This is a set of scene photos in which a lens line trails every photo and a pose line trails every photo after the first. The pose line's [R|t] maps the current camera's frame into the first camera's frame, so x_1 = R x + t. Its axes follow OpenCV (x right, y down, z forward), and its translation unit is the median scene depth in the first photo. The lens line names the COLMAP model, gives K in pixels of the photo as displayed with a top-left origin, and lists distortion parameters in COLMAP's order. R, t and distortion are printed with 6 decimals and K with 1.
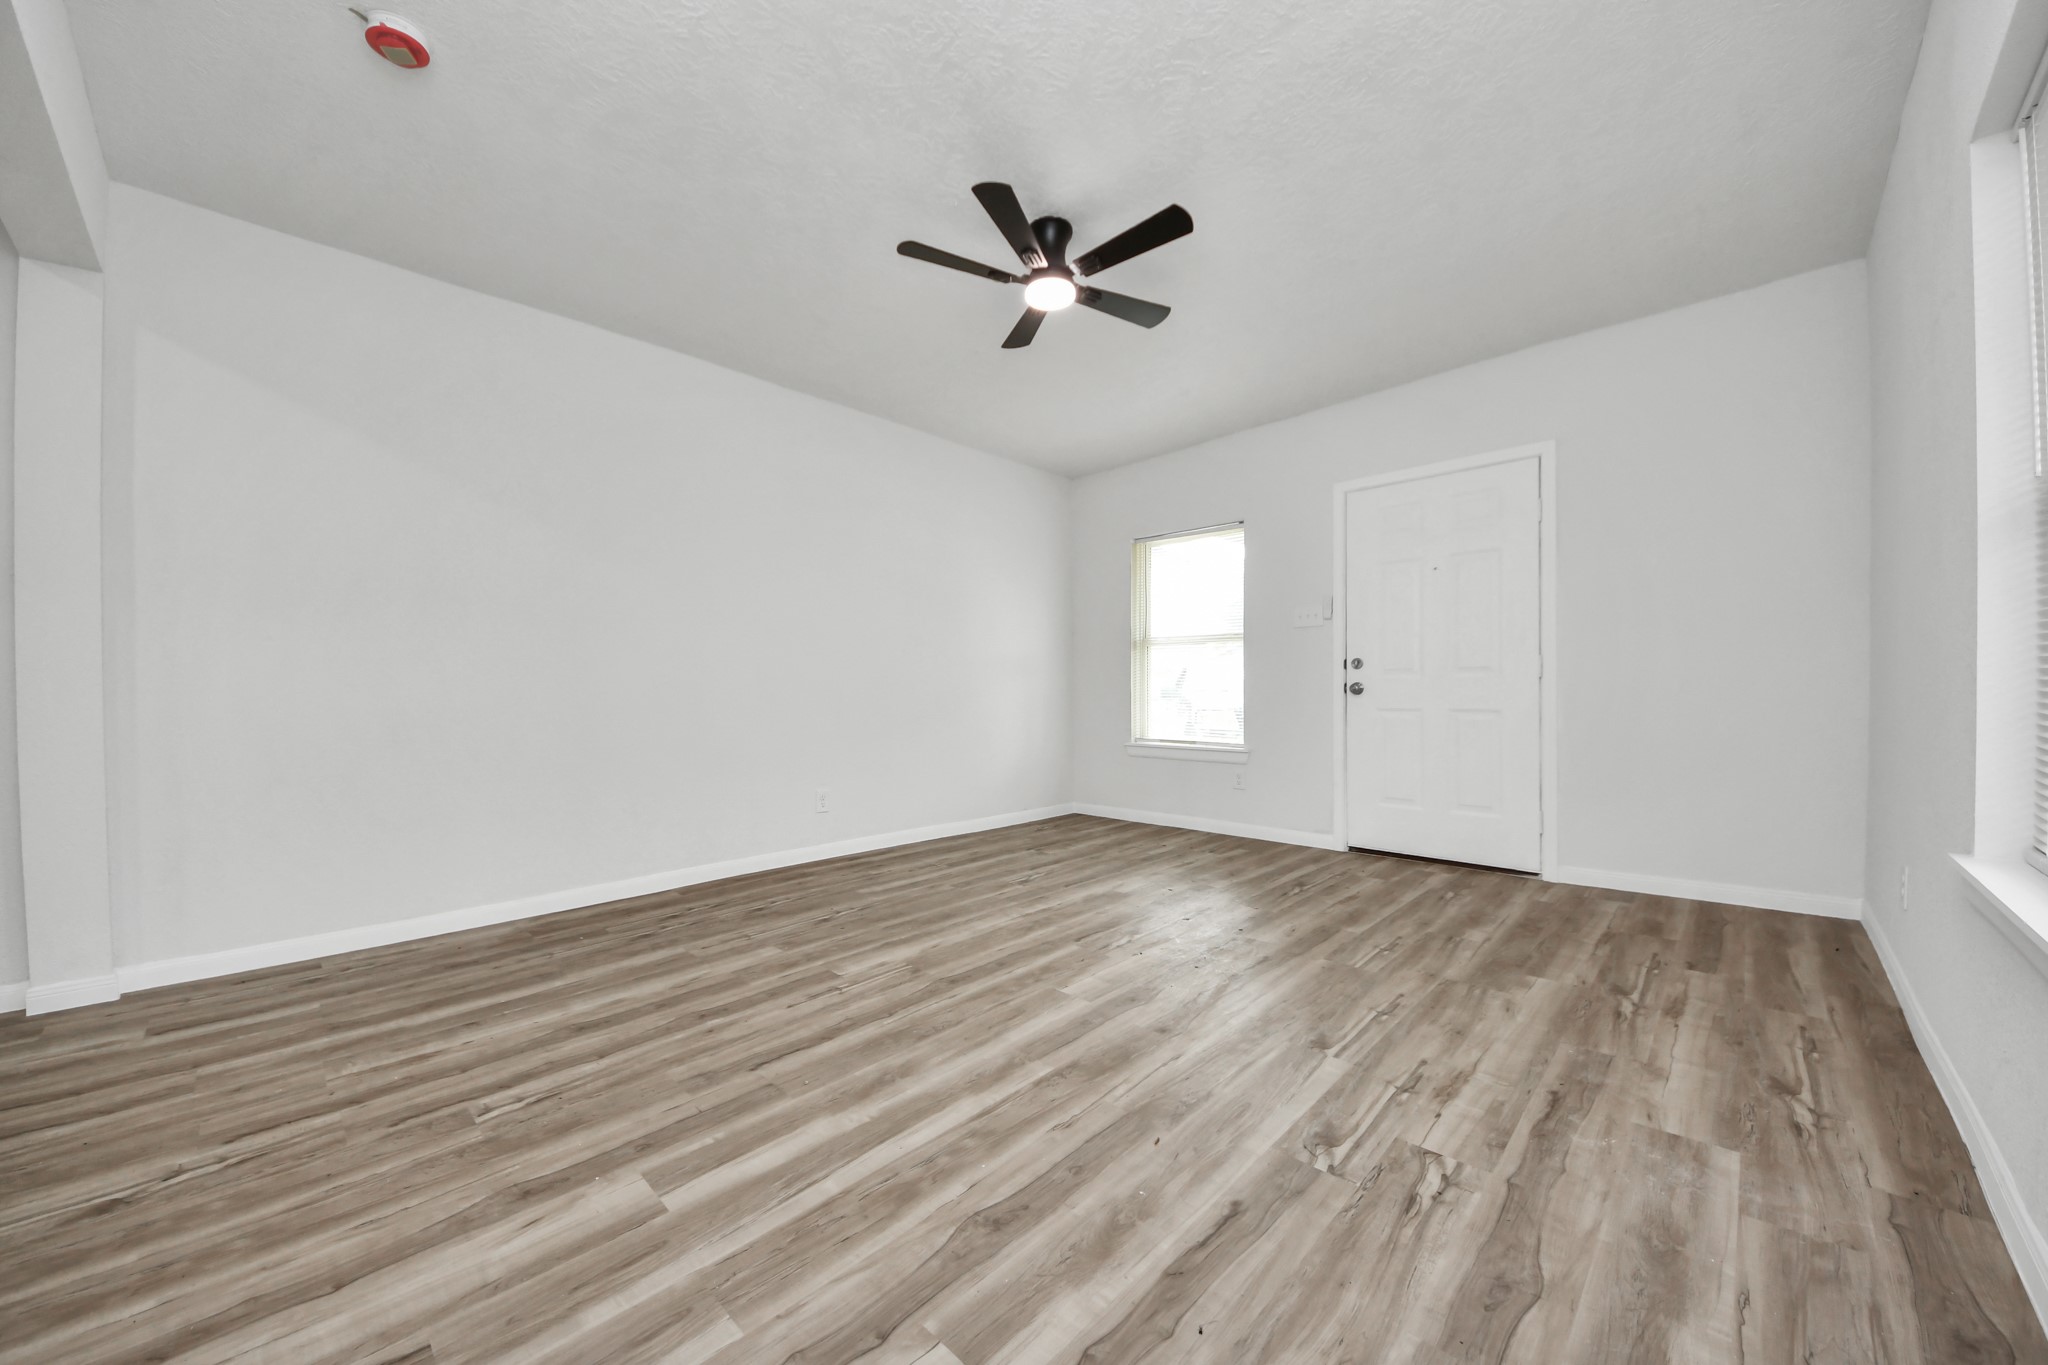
lens RADIAL K [[758.1, 0, 1020.1], [0, 758.1, 680.6], [0, 0, 1]] dist [-0.005027, -0.000614]
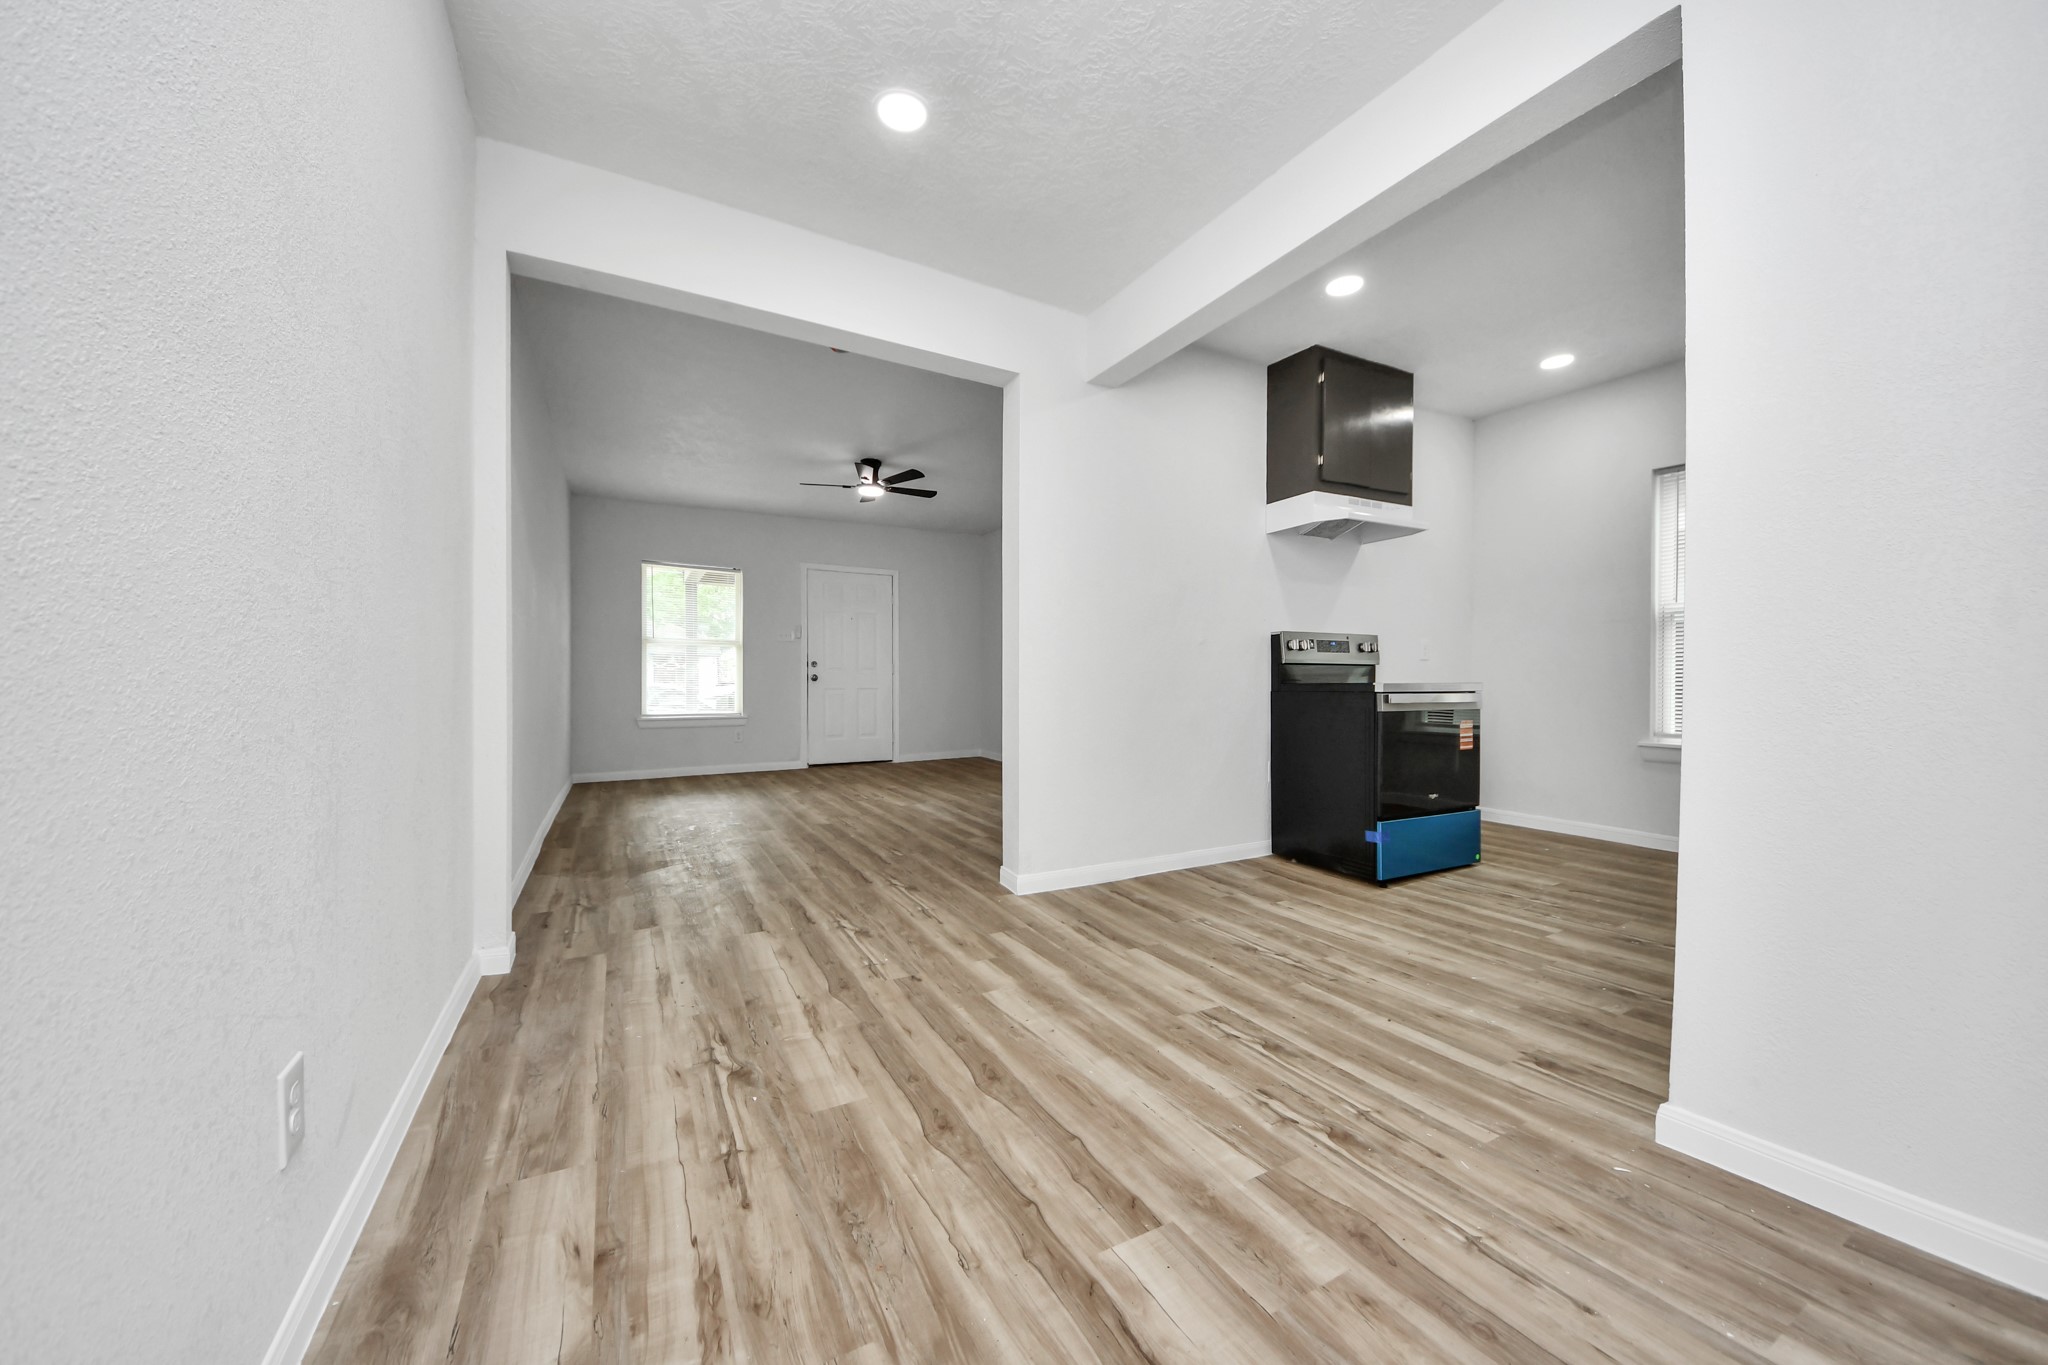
lens RADIAL K [[758.1, 0, 1024.5], [0, 758.1, 684.8], [0, 0, 1]] dist [-0.005027, -0.000614]
pose [[0.289625, -0.004123, 0.957131, -1.158602], [-0.003606, 0.999979, 0.005399, 0.015891], [-0.957133, -0.005015, 0.289604, -0.016086]]
